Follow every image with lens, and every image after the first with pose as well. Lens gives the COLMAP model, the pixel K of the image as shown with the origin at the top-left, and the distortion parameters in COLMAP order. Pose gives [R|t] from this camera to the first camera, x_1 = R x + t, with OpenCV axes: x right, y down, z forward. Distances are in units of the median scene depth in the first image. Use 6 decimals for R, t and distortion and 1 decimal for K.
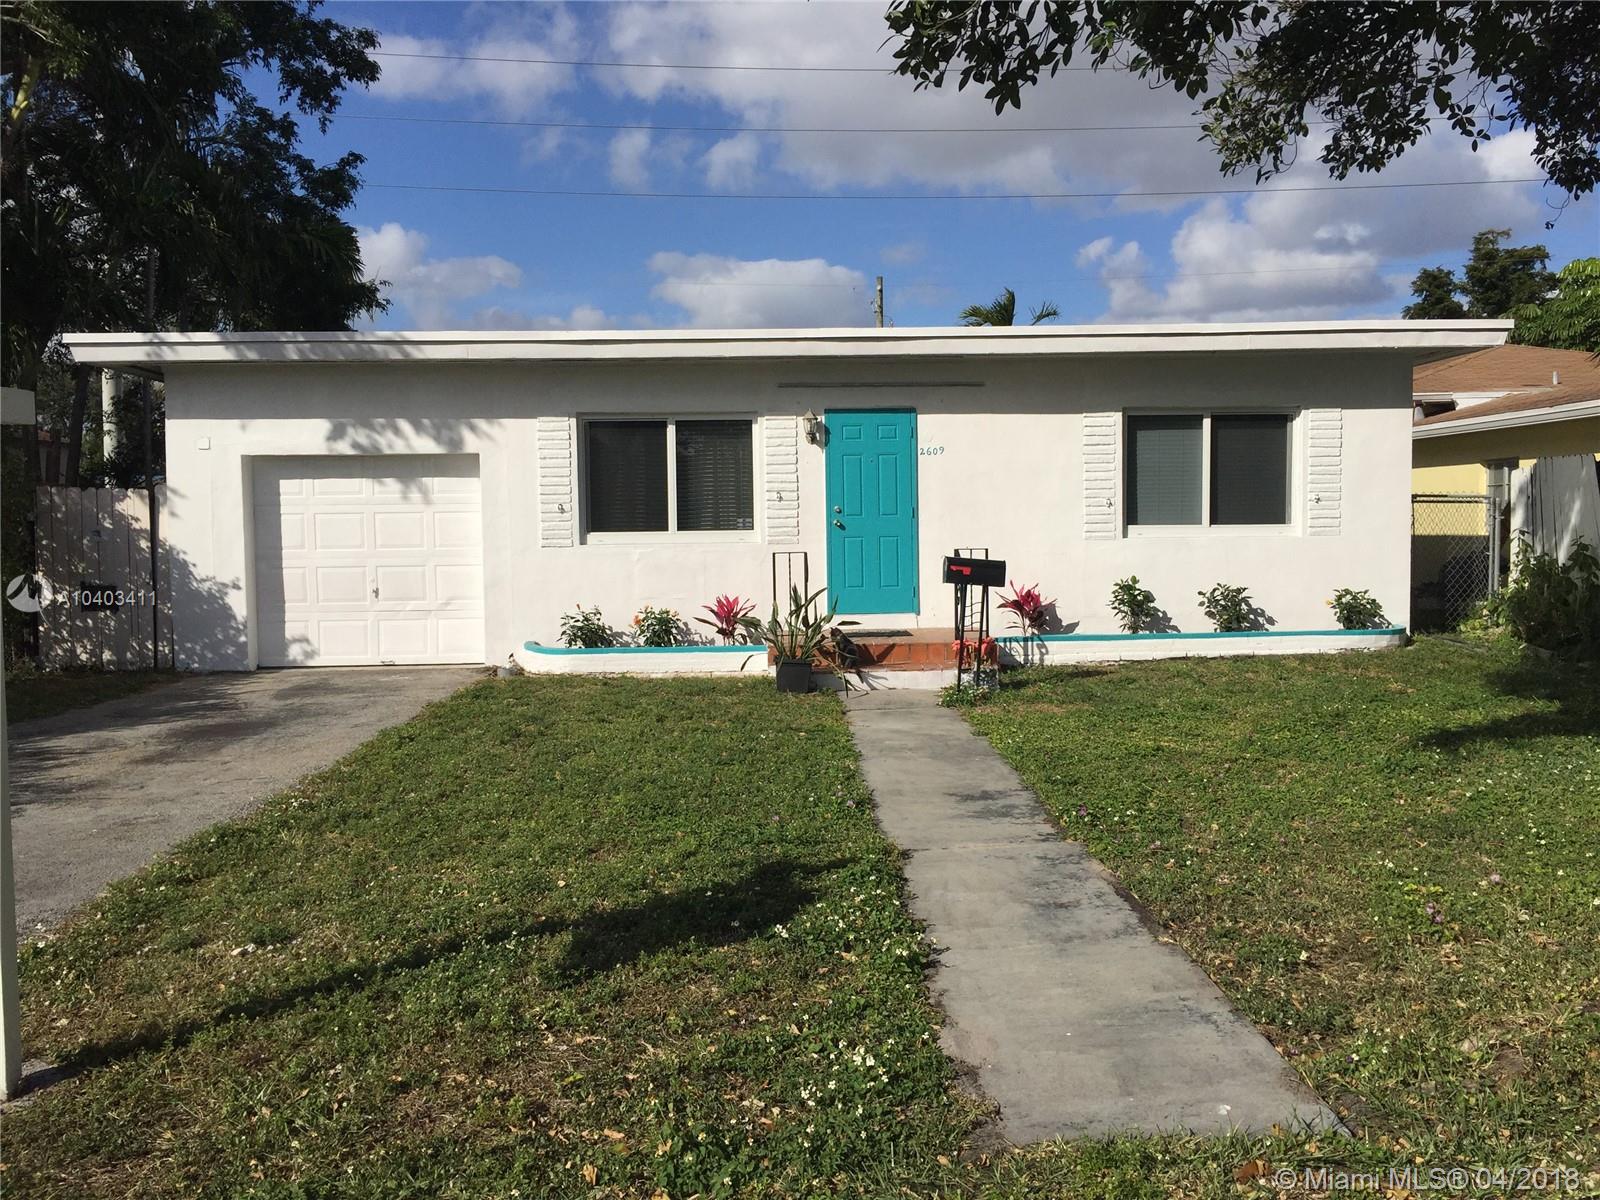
lens RADIAL K [[1362.4, 0, 800.0], [0, 1362.4, 600.0], [0, 0, 1]] dist [0.062369, -0.001498]
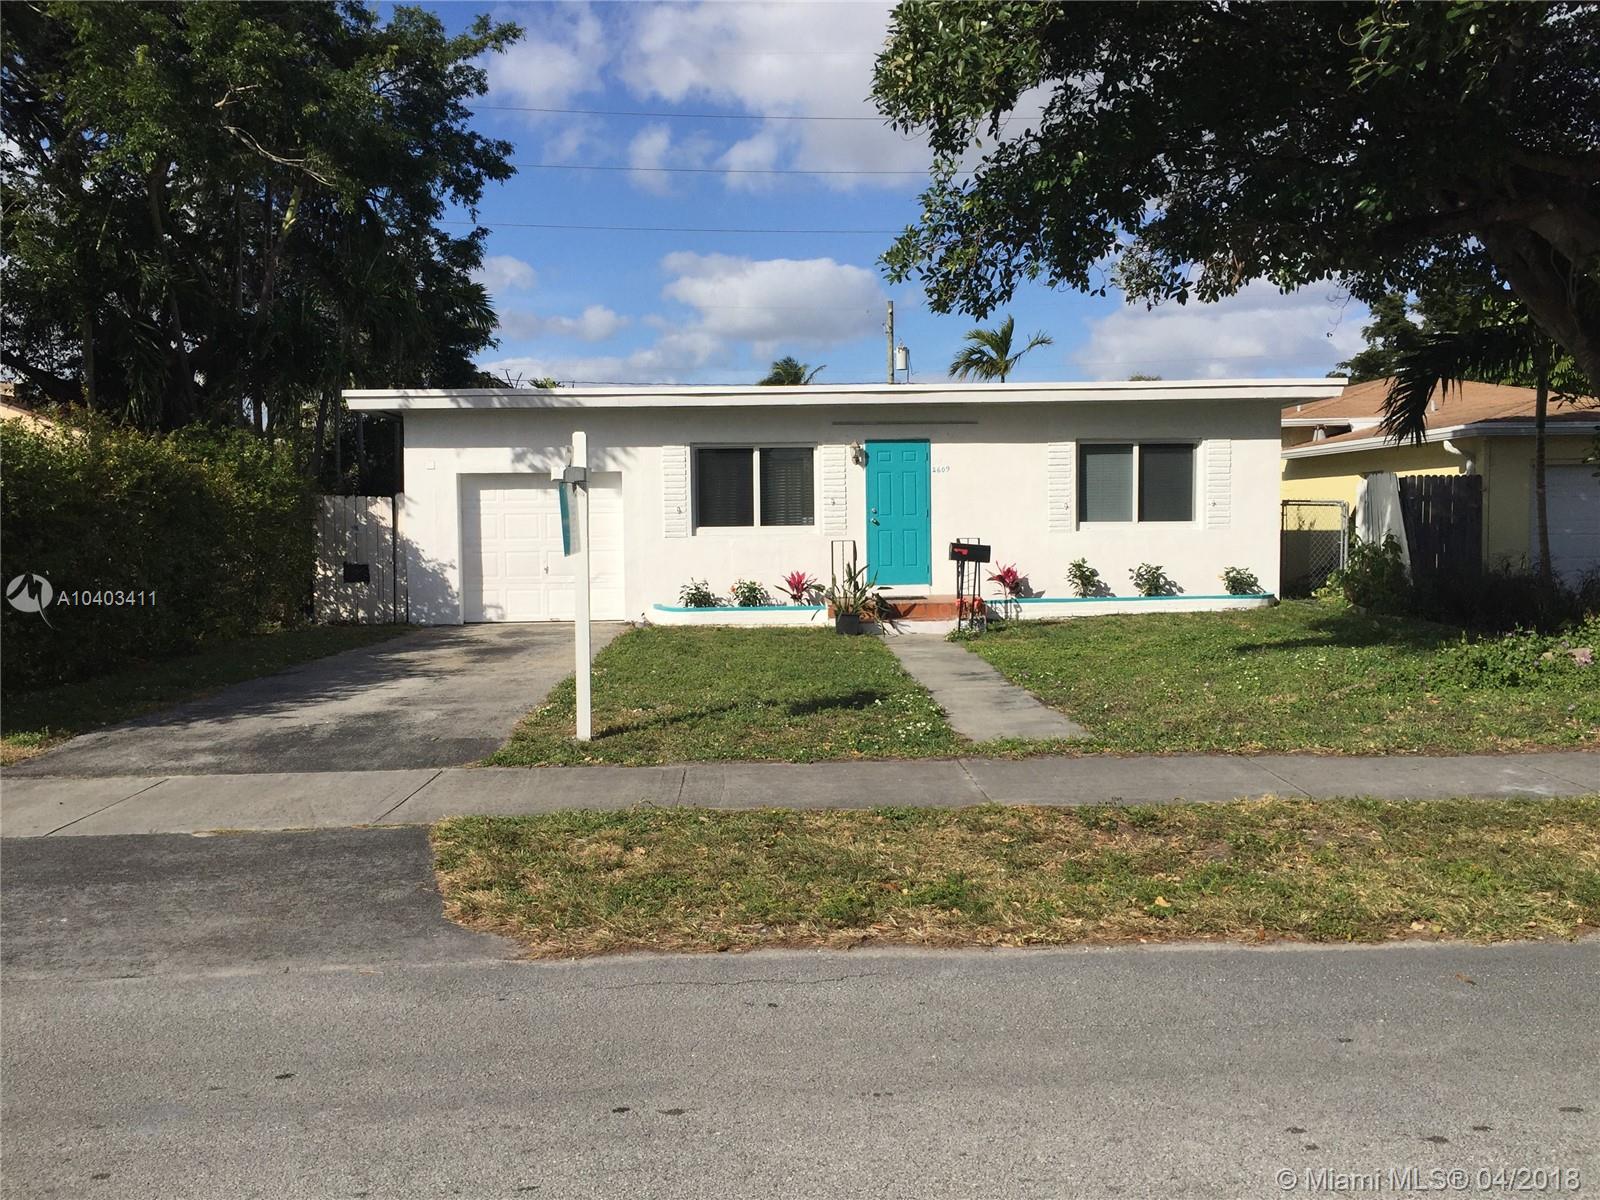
lens RADIAL K [[1362.4, 0, 800.0], [0, 1362.4, 600.0], [0, 0, 1]] dist [0.062369, -0.001498]
pose [[0.999997, 0.000182, -0.002363, -0.046116], [-0.000178, 0.999999, 0.001474, 0.024087], [0.002363, -0.001474, 0.999996, -0.416330]]
